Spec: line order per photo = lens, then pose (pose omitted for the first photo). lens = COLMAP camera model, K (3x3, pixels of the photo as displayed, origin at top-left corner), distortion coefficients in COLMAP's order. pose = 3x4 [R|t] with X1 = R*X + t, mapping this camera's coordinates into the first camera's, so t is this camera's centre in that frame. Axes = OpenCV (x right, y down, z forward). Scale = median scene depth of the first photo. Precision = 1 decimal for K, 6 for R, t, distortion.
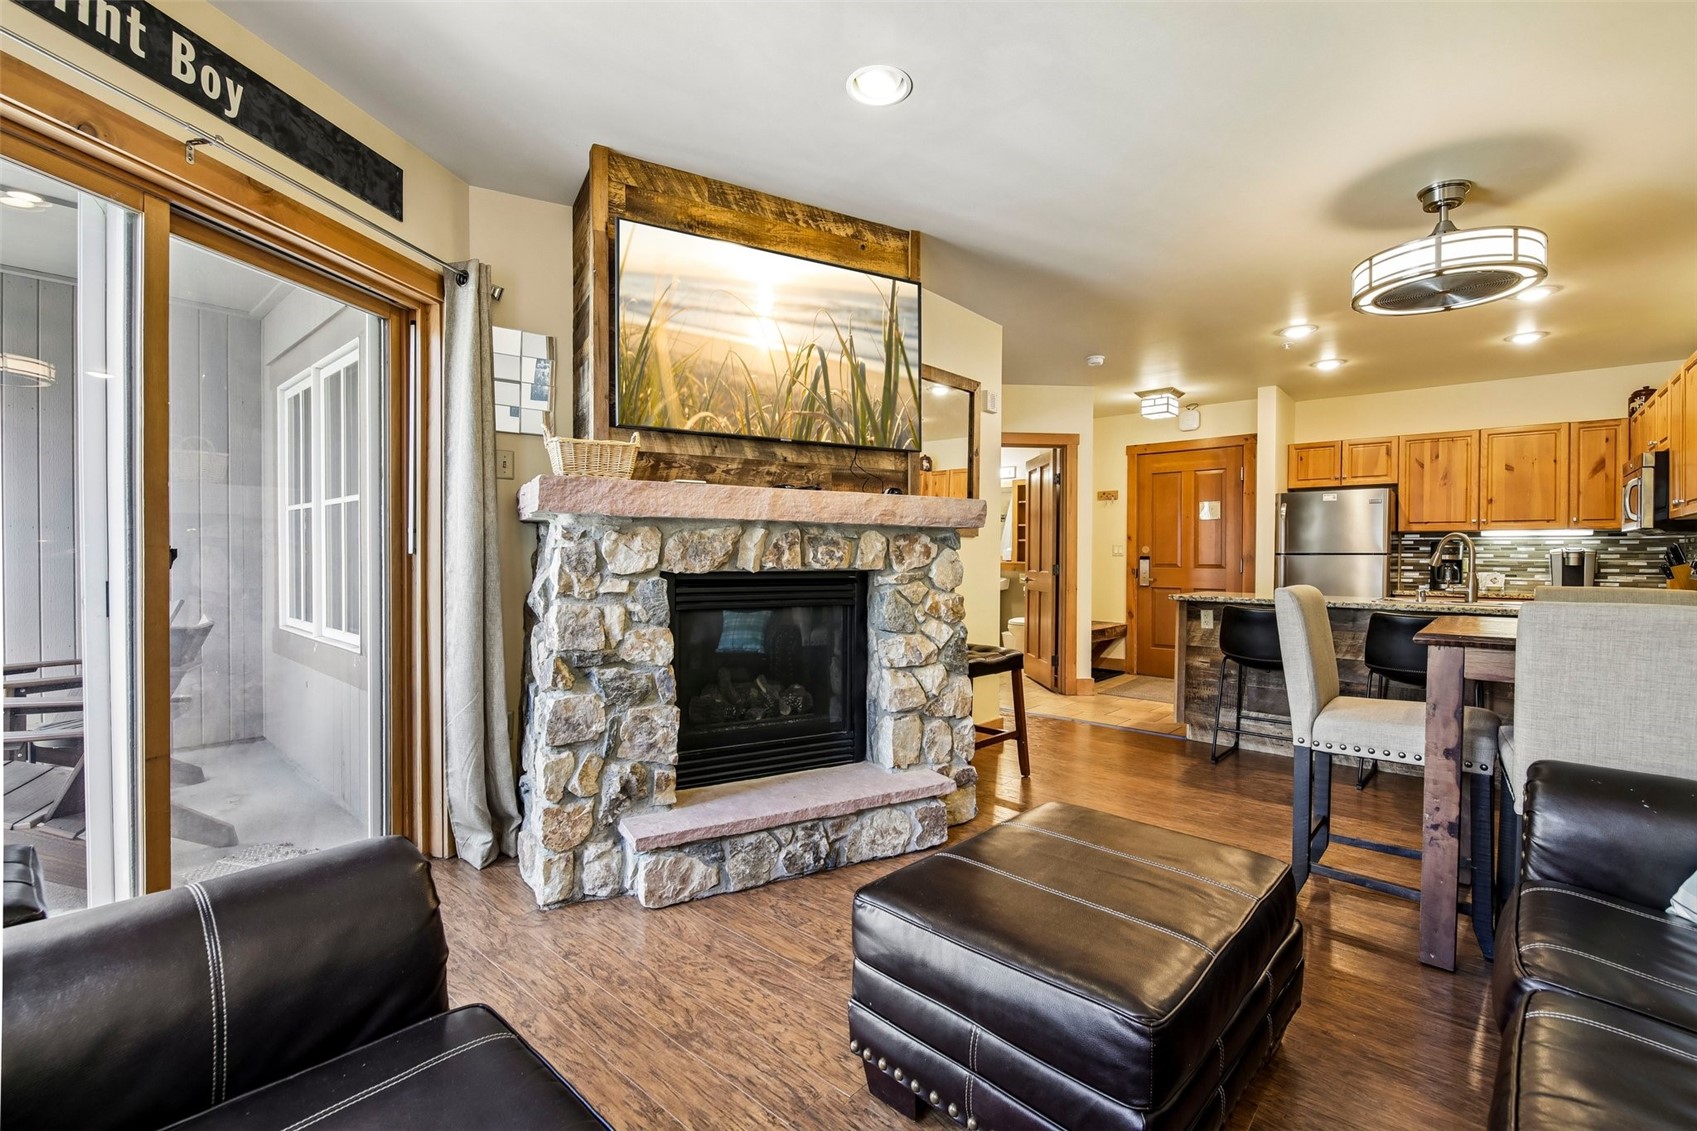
lens RADIAL K [[732.8, 0, 850.4], [0, 732.8, 564.3], [0, 0, 1]] dist [-0.011041, -0.003125]
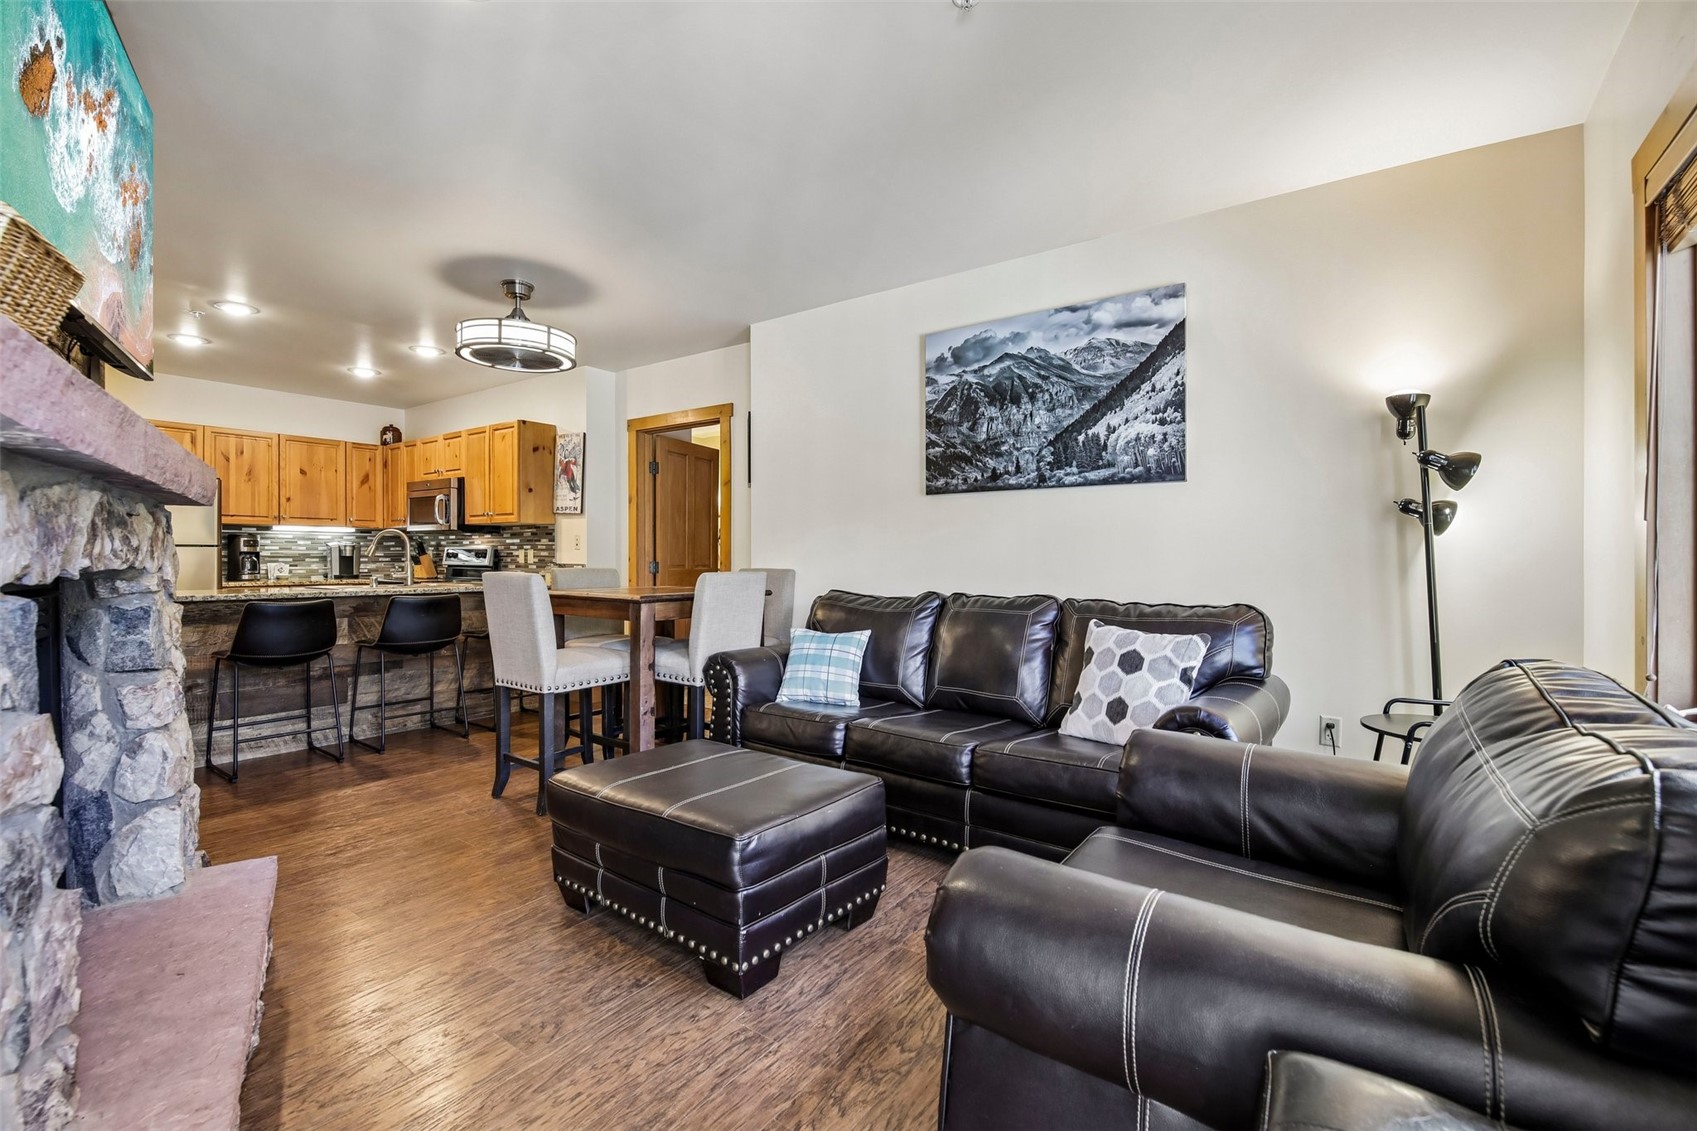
lens RADIAL K [[732.8, 0, 835.4], [0, 732.8, 562.1], [0, 0, 1]] dist [-0.011041, -0.003125]
pose [[-0.103589, -0.015722, 0.994496, -0.342135], [0.009085, 0.999818, 0.016752, -0.001399], [-0.994579, 0.010770, -0.103427, 0.283999]]
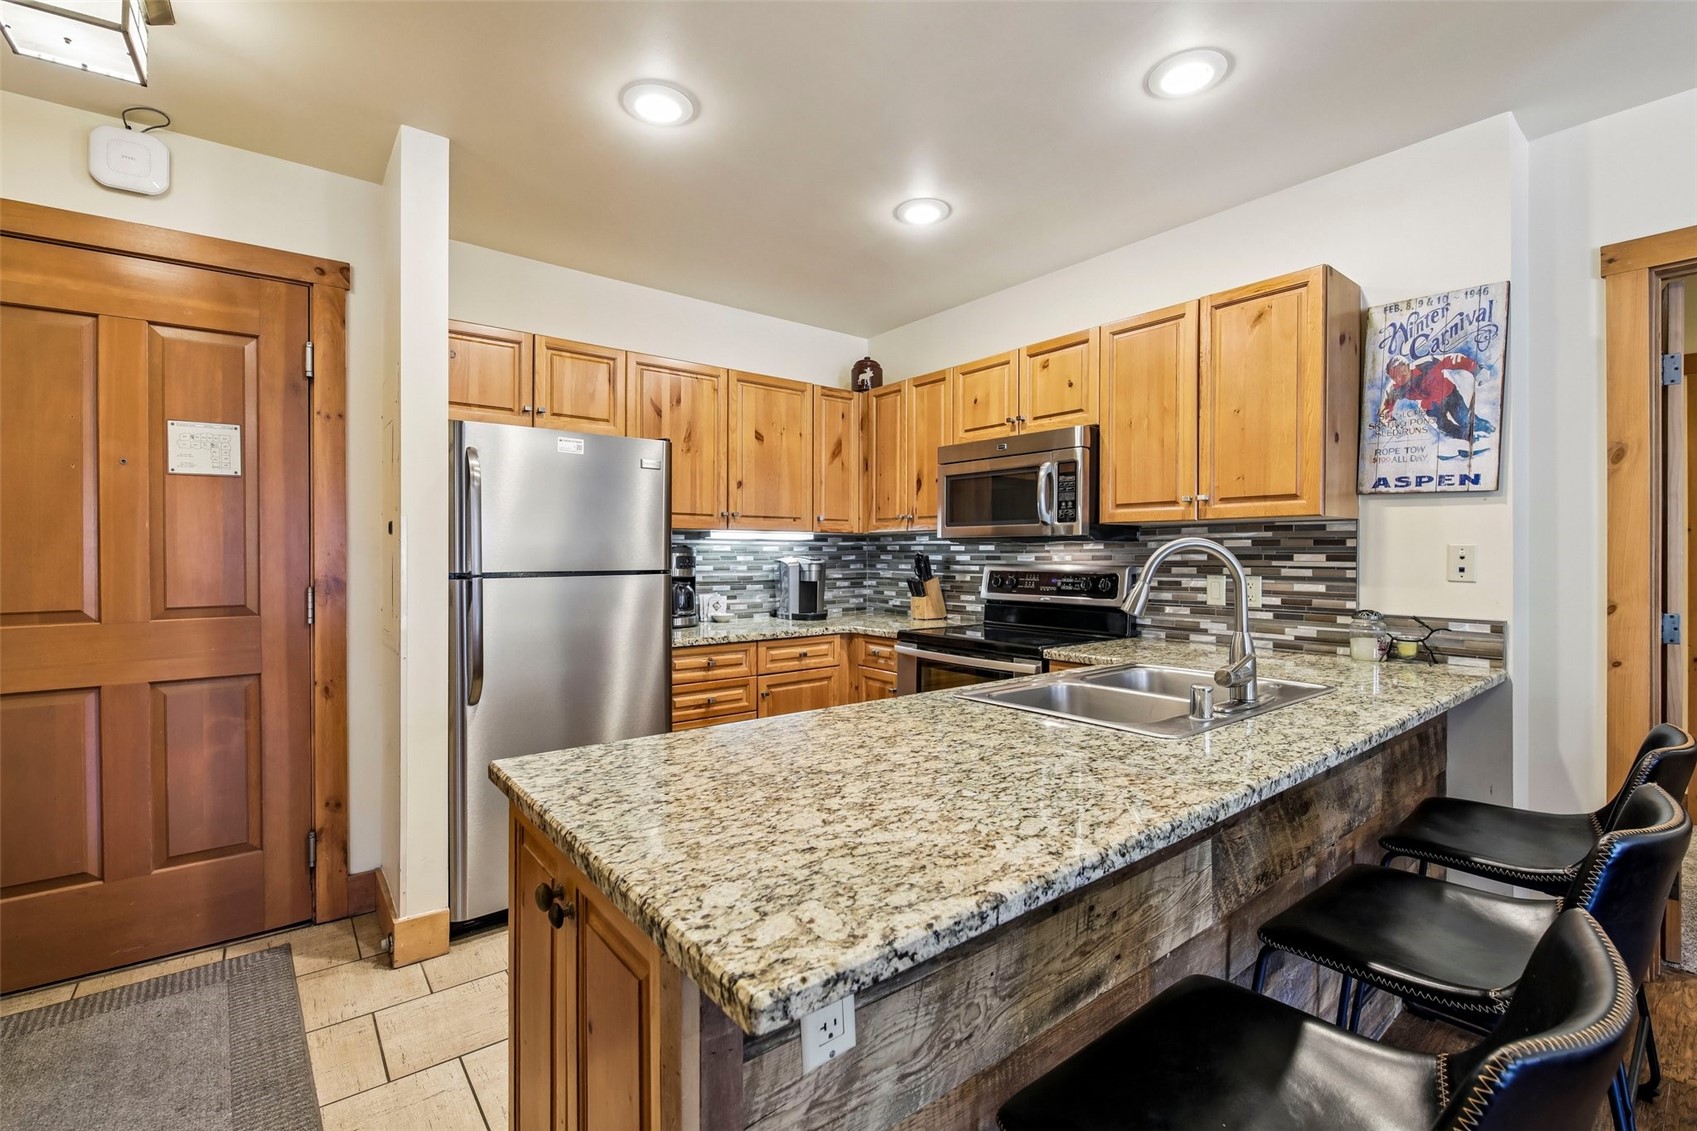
lens RADIAL K [[732.8, 0, 836.0], [0, 732.8, 562.4], [0, 0, 1]] dist [-0.011041, -0.003125]
pose [[0.181686, -0.015089, 0.983241, 0.269367], [0.013392, 0.999828, 0.012869, -0.026489], [-0.983265, 0.010829, 0.181856, 0.828852]]
